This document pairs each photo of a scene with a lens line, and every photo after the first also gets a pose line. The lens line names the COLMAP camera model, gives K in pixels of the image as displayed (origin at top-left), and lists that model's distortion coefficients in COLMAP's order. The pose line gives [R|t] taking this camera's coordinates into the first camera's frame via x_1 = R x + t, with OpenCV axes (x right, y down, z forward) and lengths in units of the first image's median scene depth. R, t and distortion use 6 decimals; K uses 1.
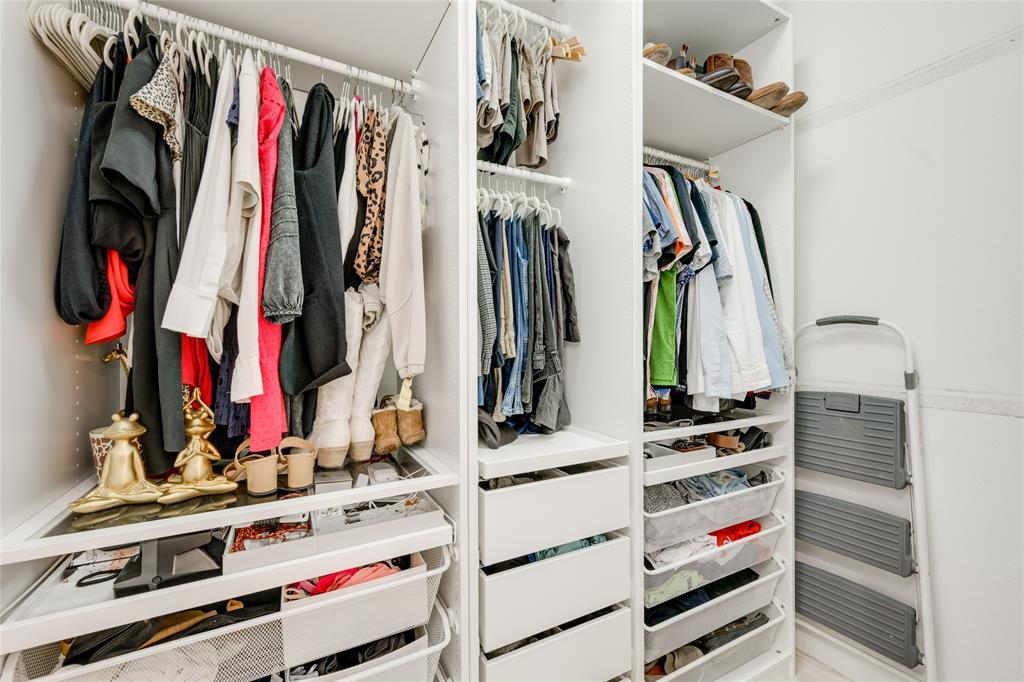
lens RADIAL K [[432.7, 0, 511.6], [0, 432.7, 341.2], [0, 0, 1]] dist [0.002069, 0.000171]
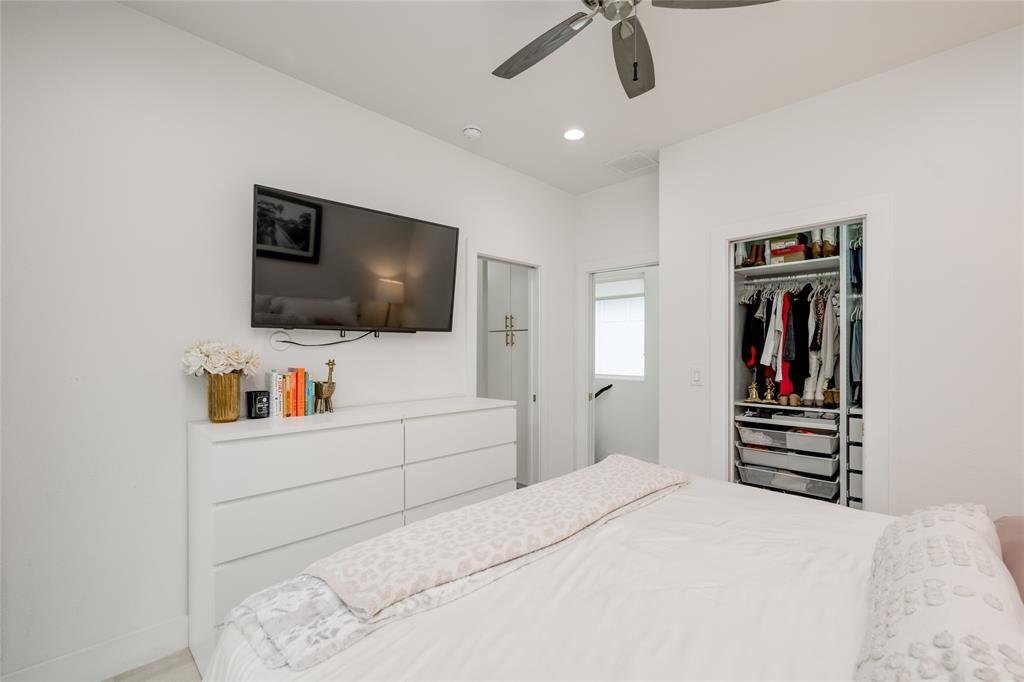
lens RADIAL K [[449.9, 0, 508.2], [0, 449.9, 348.0], [0, 0, 1]] dist [-0.001981, 0.001064]
pose [[0.275638, -0.006575, -0.961239, 2.308380], [-0.002434, 0.999969, -0.007538, -0.113529], [0.961258, 0.004417, 0.275614, -2.189469]]
